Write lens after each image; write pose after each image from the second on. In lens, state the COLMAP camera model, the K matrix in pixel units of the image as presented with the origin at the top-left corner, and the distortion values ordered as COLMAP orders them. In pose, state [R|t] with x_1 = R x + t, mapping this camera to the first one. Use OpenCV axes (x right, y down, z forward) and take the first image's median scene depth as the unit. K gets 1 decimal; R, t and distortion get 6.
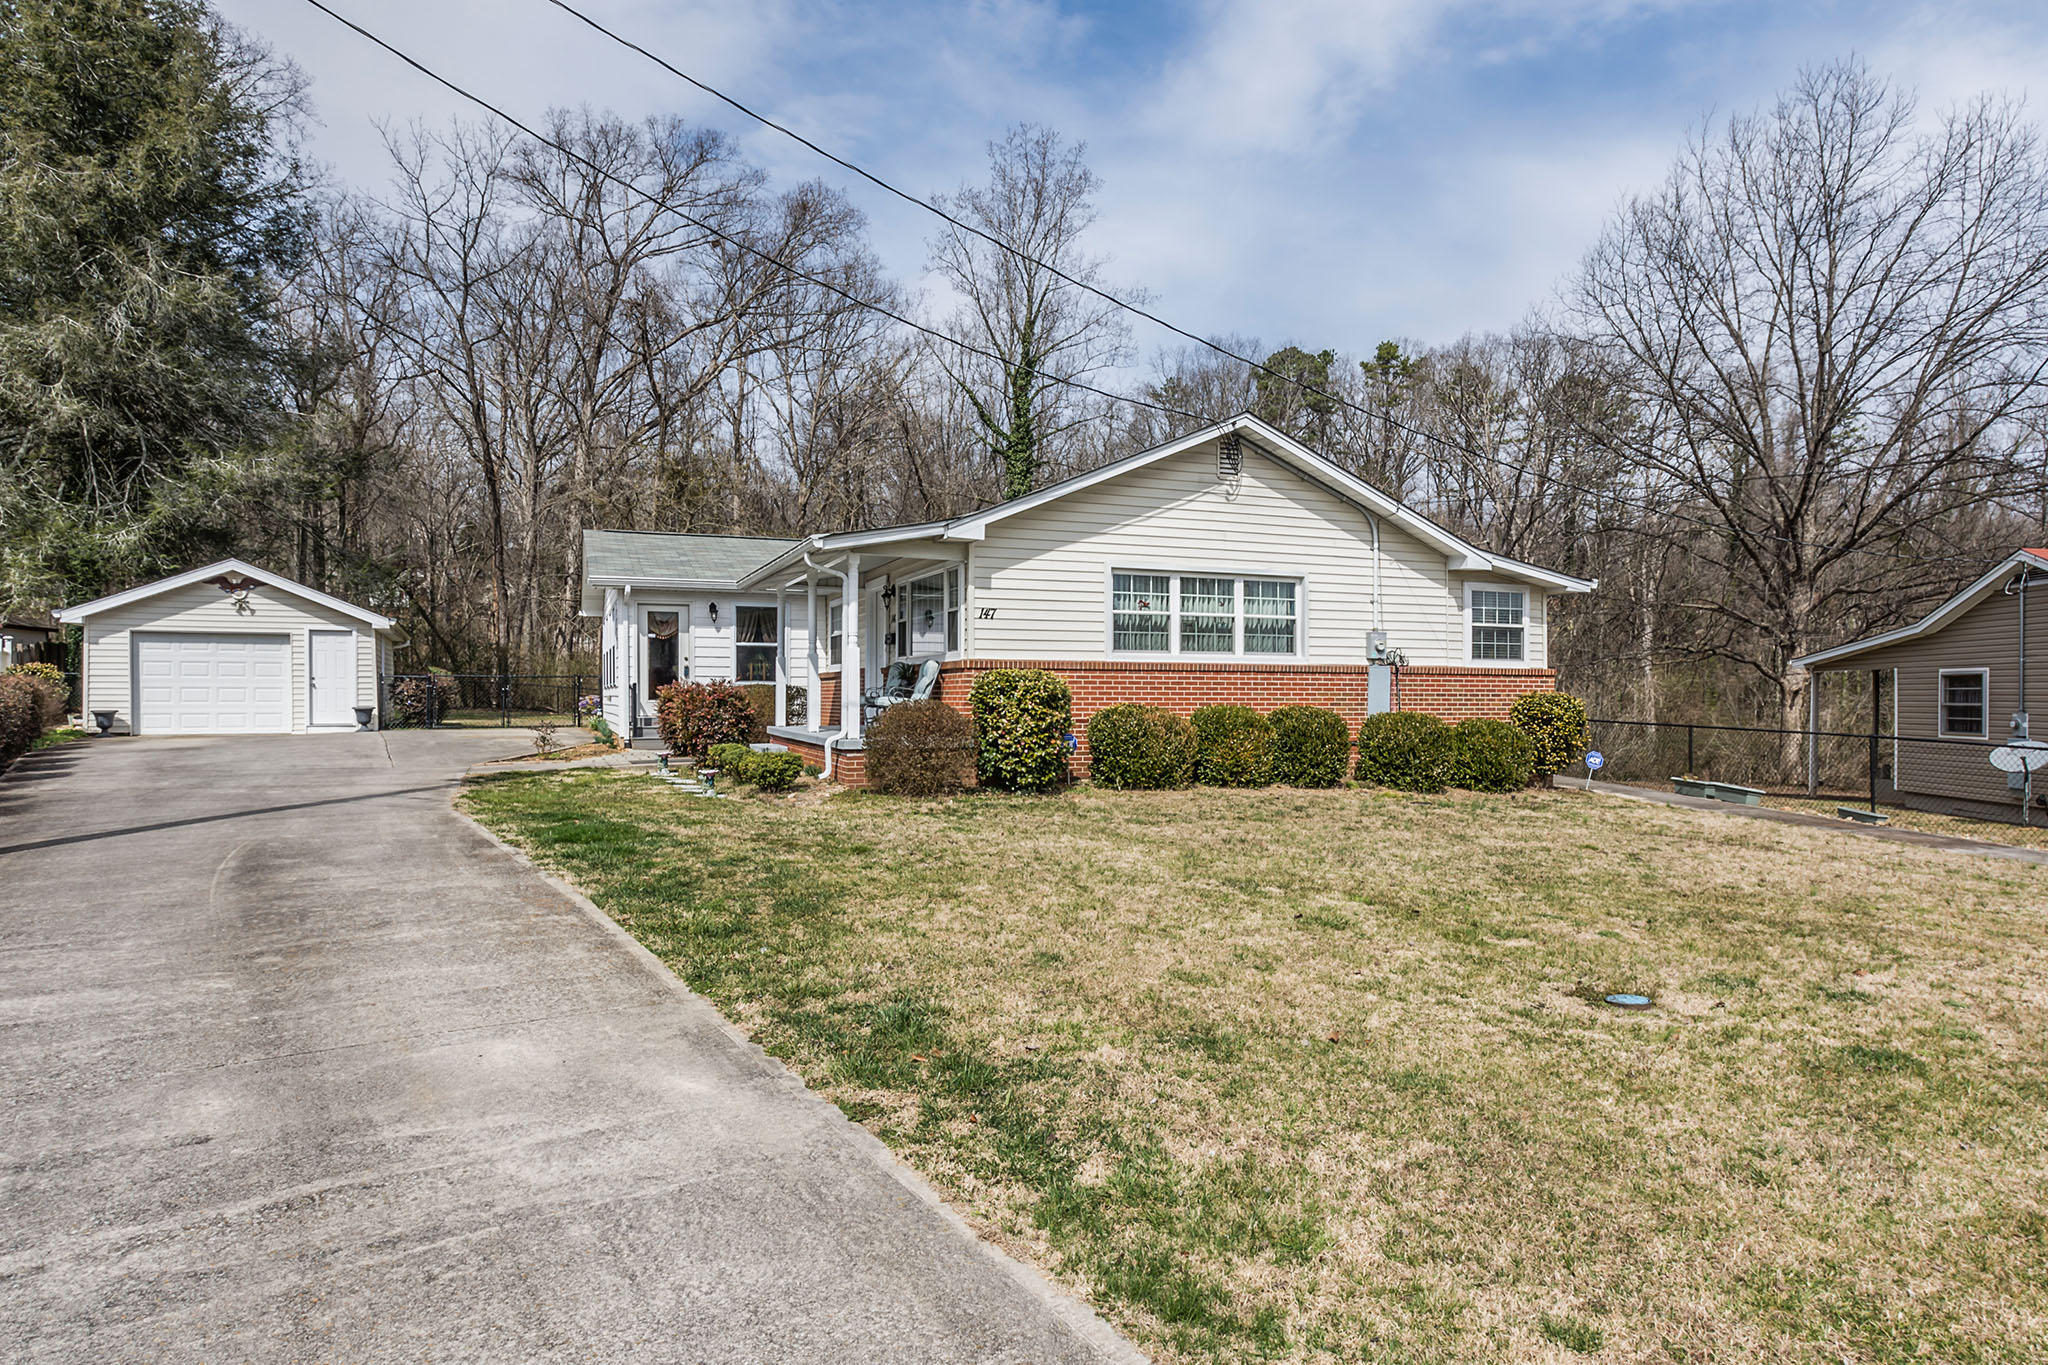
lens RADIAL K [[1124.3, 0, 1015.1], [0, 1124.3, 714.2], [0, 0, 1]] dist [0.002450, 0.001077]
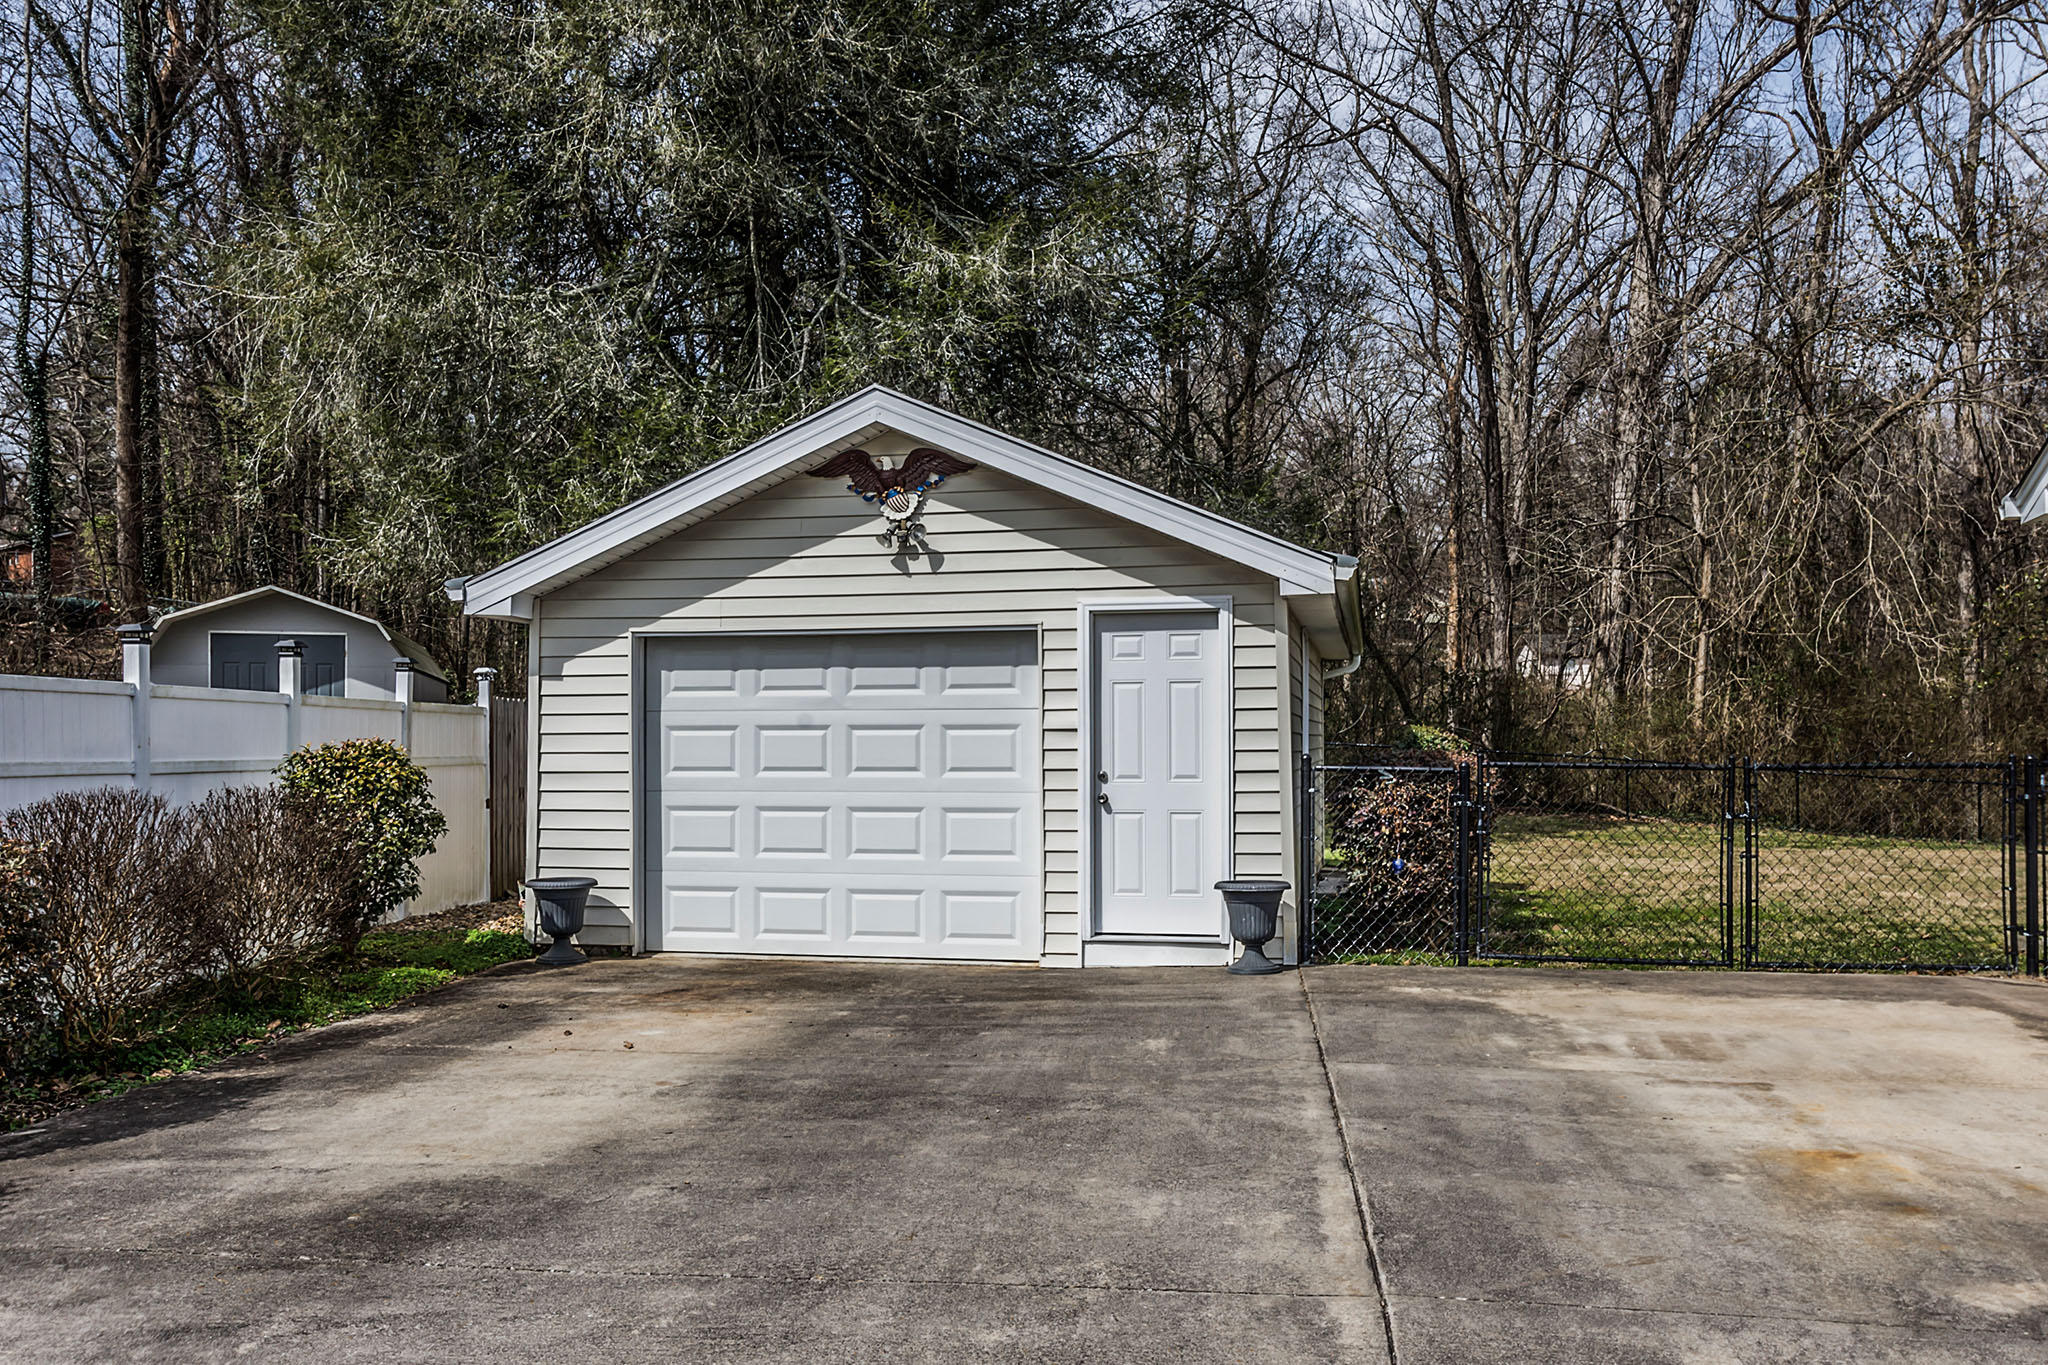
lens RADIAL K [[1677.4, 0, 1024.6], [0, 1677.4, 692.3], [0, 0, 1]] dist [-0.005205, -0.004235]
pose [[0.787489, -0.023435, -0.615883, -0.379683], [-0.008774, 0.998749, -0.049221, -0.033171], [0.616266, 0.044165, 0.786299, 0.659516]]
